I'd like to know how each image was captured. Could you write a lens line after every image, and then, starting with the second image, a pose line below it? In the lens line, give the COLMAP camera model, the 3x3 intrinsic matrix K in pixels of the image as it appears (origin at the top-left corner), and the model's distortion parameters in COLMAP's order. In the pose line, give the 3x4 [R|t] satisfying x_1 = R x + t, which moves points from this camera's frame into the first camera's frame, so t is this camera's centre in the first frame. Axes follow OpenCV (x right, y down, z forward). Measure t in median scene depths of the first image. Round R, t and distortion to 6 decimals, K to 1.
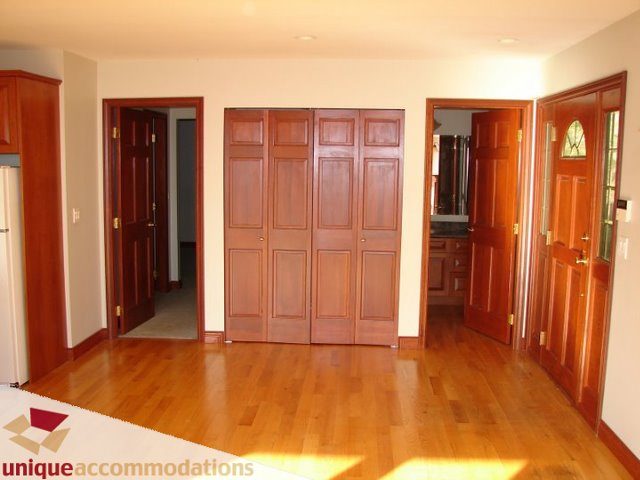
lens RADIAL K [[685.0, 0, 320.0], [0, 685.0, 240.0], [0, 0, 1]] dist [-0.132974, 0.028151]
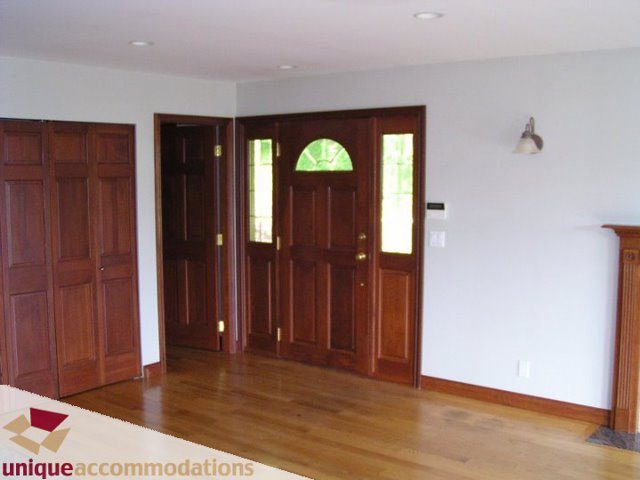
lens RADIAL K [[716.0, 0, 320.0], [0, 716.0, 240.0], [0, 0, 1]] dist [-0.216747, 0.006904]
pose [[0.562712, -0.092899, 0.821416, -0.657196], [0.106545, 0.993528, 0.039376, -0.053353], [-0.819758, 0.065361, 0.568968, 0.304968]]
